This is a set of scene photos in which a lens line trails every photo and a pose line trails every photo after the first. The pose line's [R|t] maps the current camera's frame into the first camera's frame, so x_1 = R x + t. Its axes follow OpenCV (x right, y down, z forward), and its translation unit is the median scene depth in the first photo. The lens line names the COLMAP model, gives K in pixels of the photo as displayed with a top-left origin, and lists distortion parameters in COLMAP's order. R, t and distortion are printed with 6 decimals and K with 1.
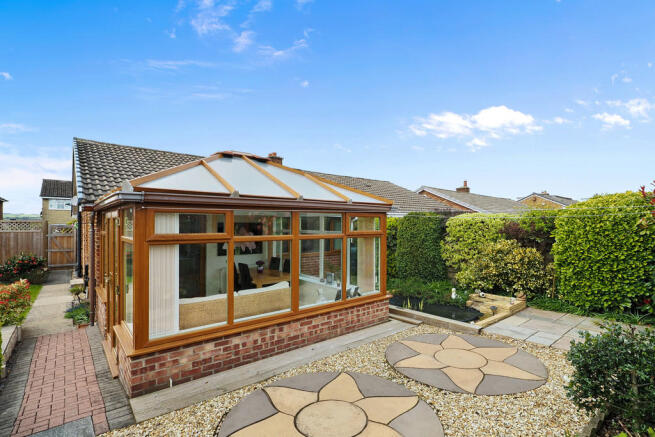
lens RADIAL K [[316.2, 0, 330.1], [0, 316.2, 216.4], [0, 0, 1]] dist [-0.004083, -0.000552]
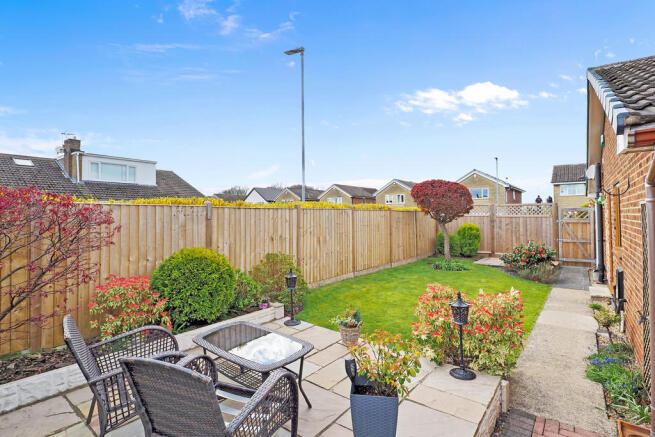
lens RADIAL K [[316.2, 0, 330.1], [0, 316.2, 216.4], [0, 0, 1]] dist [-0.004083, -0.000552]
pose [[0.207193, -0.000609, -0.978300, -0.240204], [0.033456, 0.999419, 0.006464, 0.024774], [0.977728, -0.034069, 0.207093, 0.278257]]
